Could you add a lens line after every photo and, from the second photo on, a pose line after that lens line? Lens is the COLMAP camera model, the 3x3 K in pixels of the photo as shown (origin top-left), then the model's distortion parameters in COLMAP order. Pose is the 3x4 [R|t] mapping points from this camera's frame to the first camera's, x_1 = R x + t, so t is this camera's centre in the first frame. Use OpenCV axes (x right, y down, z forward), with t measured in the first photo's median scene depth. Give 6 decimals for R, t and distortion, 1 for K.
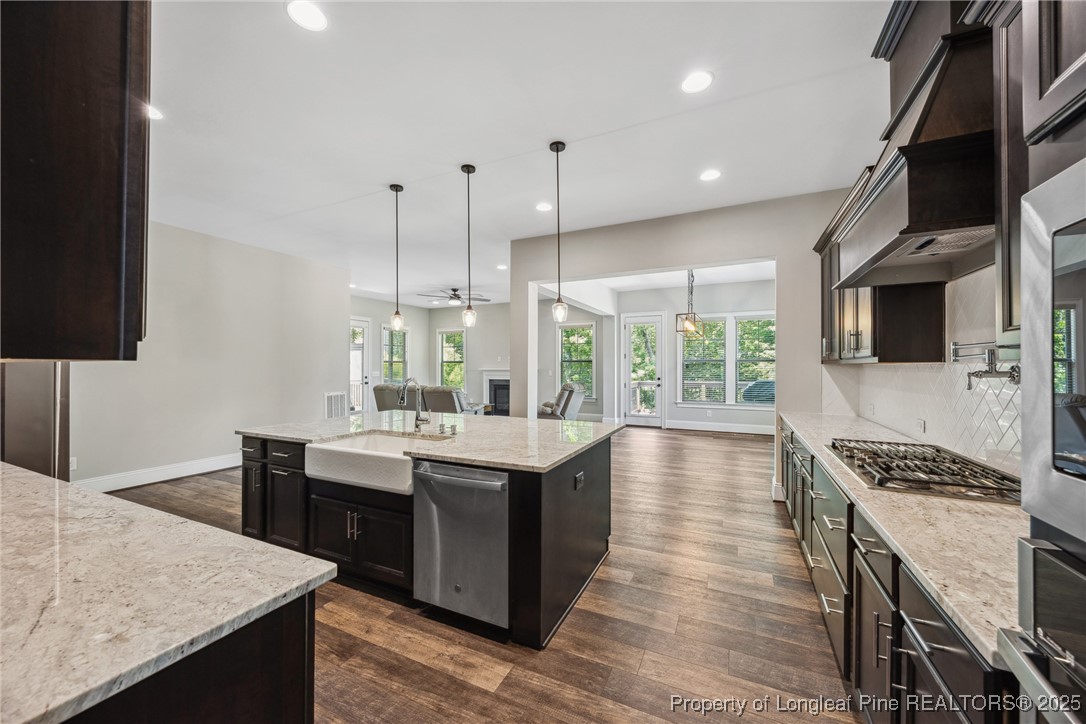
lens RADIAL K [[414.3, 0, 545.4], [0, 414.3, 360.3], [0, 0, 1]] dist [-0.008964, 0.002219]
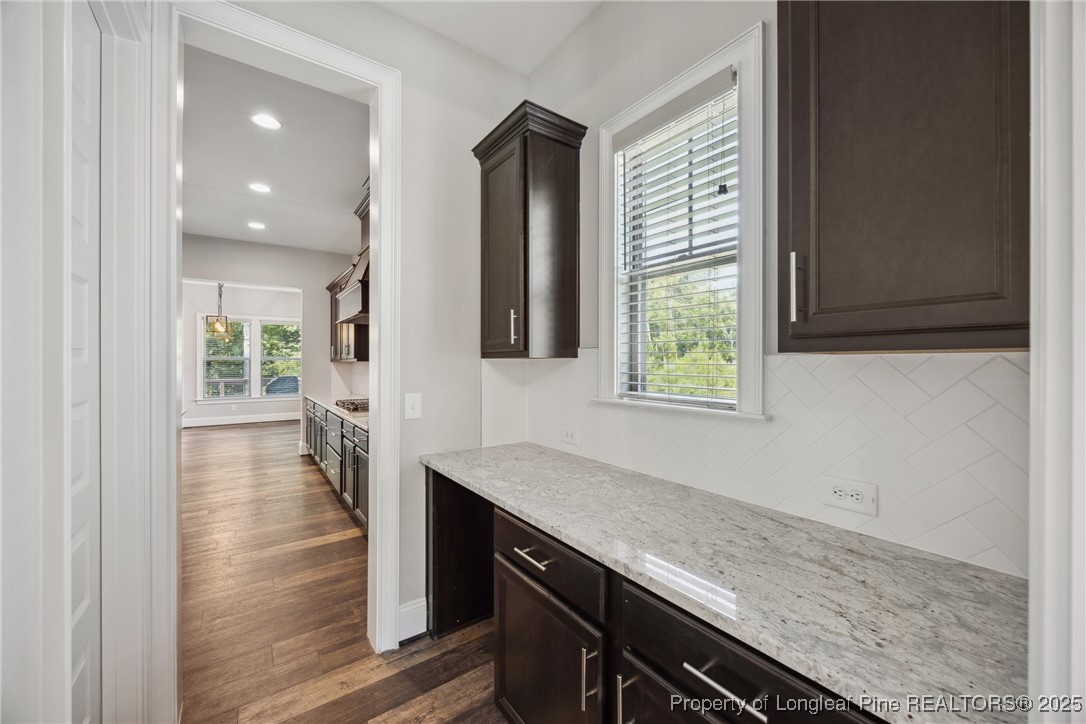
lens RADIAL K [[414.3, 0, 540.1], [0, 414.3, 363.0], [0, 0, 1]] dist [-0.008964, 0.002219]
pose [[0.490349, -0.005788, 0.871507, -0.188251], [-0.005609, 0.999936, 0.009797, -0.003922], [-0.871508, -0.009692, 0.490285, -0.281115]]
